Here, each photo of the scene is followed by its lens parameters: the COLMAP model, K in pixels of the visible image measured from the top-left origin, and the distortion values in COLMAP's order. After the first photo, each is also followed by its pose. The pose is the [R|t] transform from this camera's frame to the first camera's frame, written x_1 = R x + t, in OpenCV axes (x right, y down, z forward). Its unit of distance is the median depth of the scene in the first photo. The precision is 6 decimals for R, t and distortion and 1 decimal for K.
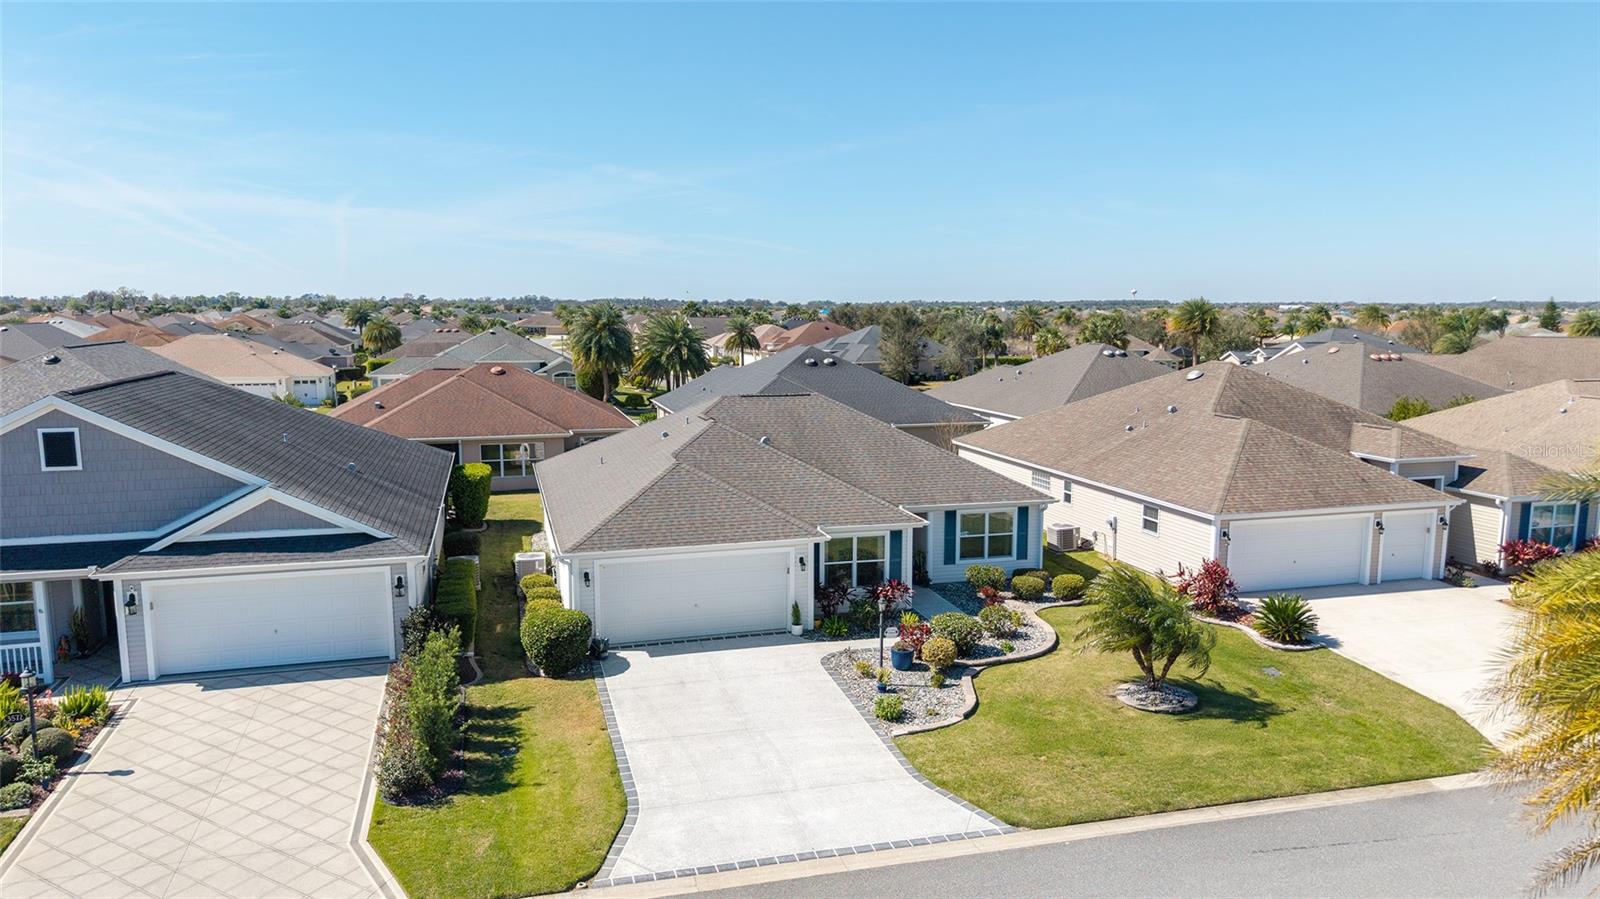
lens RADIAL K [[1068.1, 0, 800.0], [0, 1068.1, 468.6], [0, 0, 1]] dist [0.048132, -0.059397]
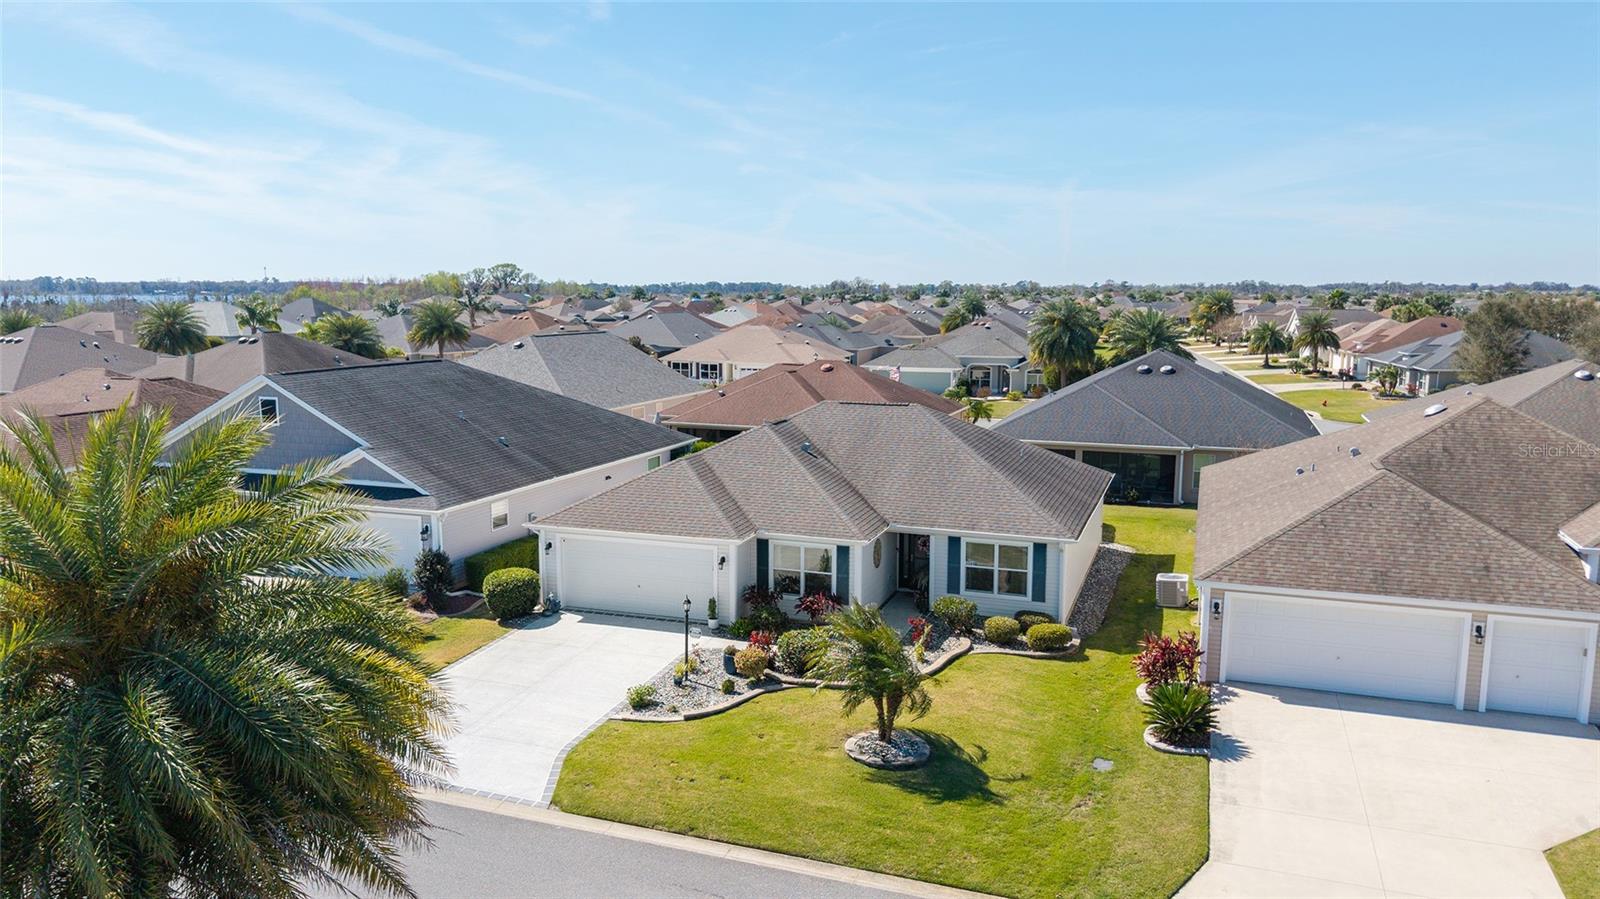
lens RADIAL K [[1120.4, 0, 799.8], [0, 1120.4, 494.4], [0, 0, 1]] dist [0.075166, -0.145939]
pose [[0.809452, 0.105004, -0.577722, 0.742471], [-0.089116, 0.994452, 0.055885, -0.050609], [0.580385, 0.006248, 0.814319, 0.143742]]
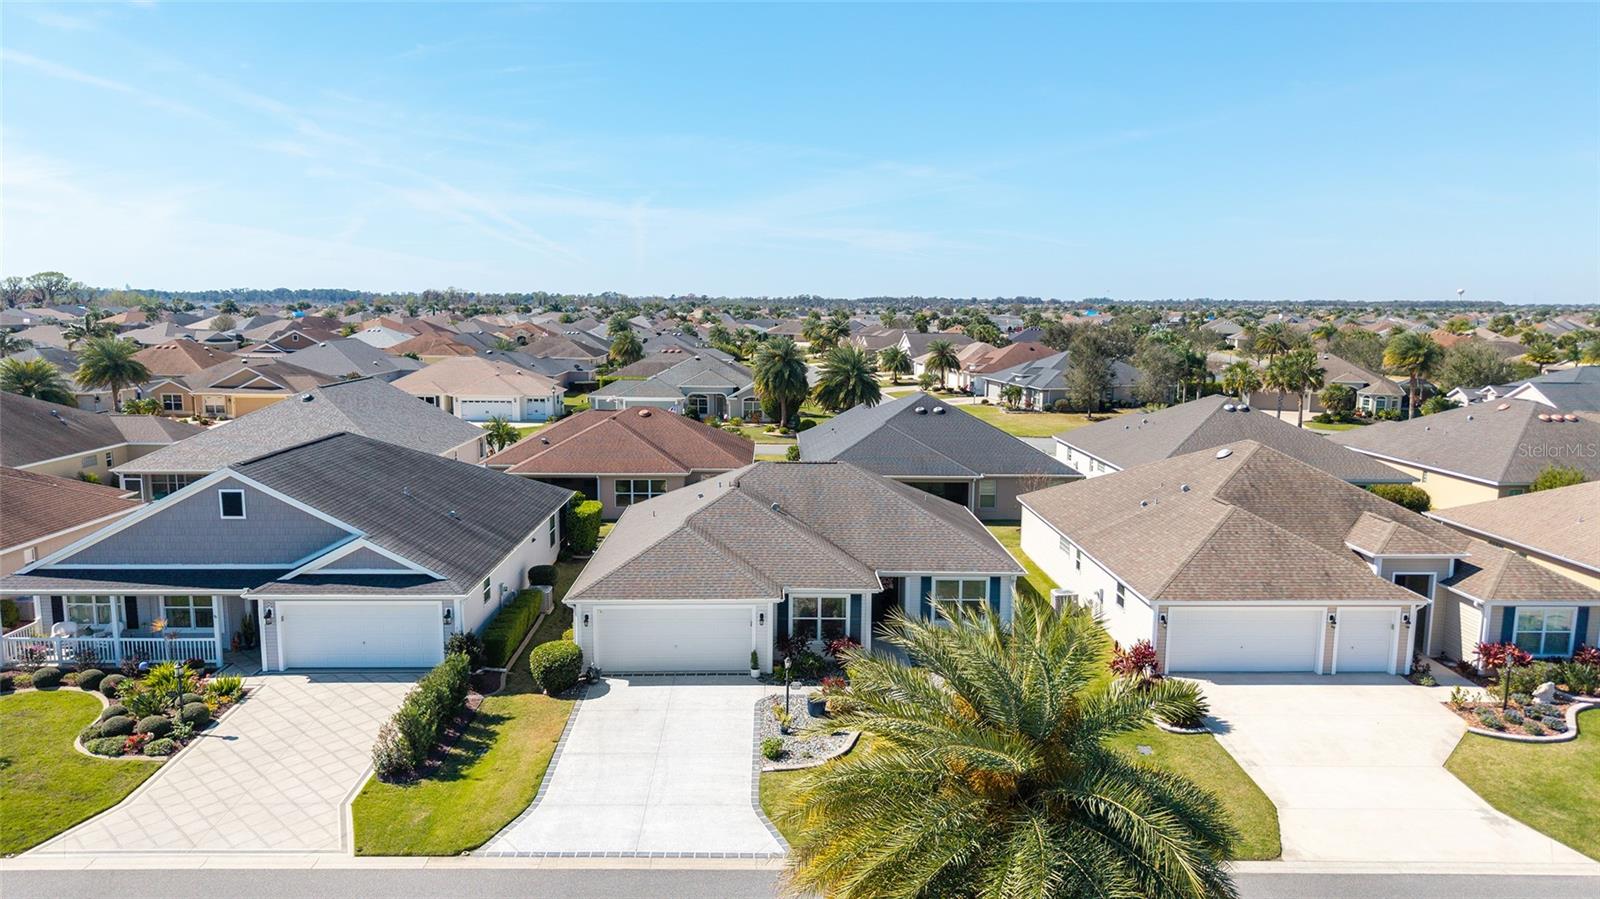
lens RADIAL K [[1068.1, 0, 800.0], [0, 1068.1, 468.6], [0, 0, 1]] dist [0.048132, -0.059397]
pose [[0.968545, 0.044696, -0.244793, 0.354630], [-0.043799, 0.998999, 0.009106, -0.101007], [0.244954, 0.001902, 0.969533, -0.181822]]
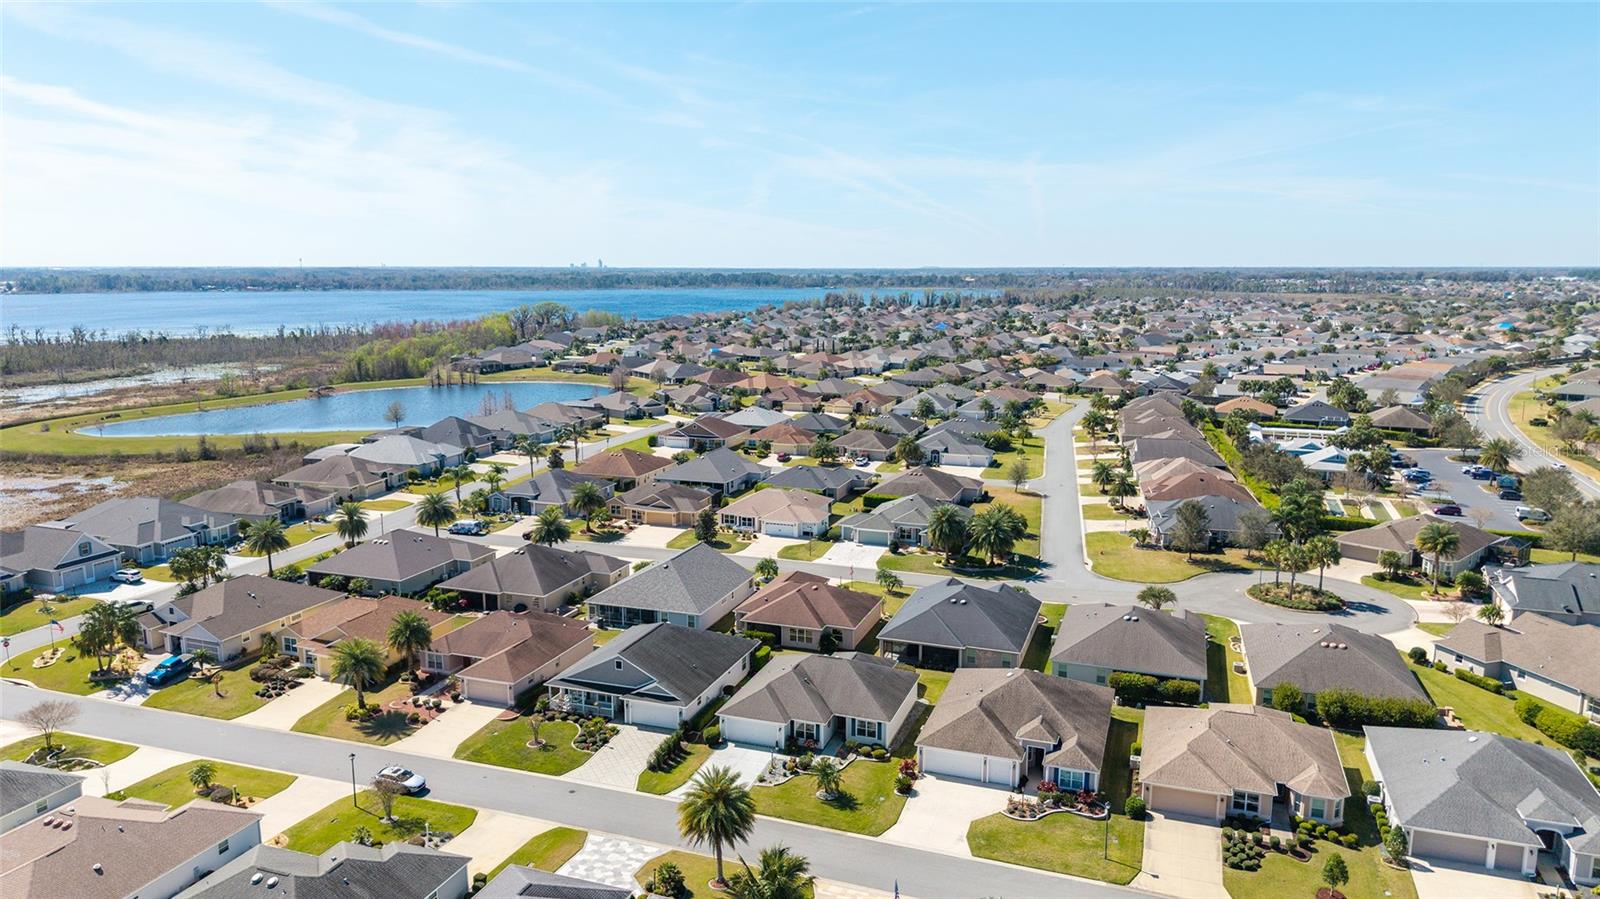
lens RADIAL K [[1073.0, 0, 800.0], [0, 1073.0, 449.5], [0, 0, 1]] dist [0.036569, -0.035077]
pose [[0.812881, 0.097224, -0.574258, 2.054768], [-0.084574, 0.995223, 0.048777, -1.033162], [0.576257, 0.008917, 0.817220, -1.886379]]
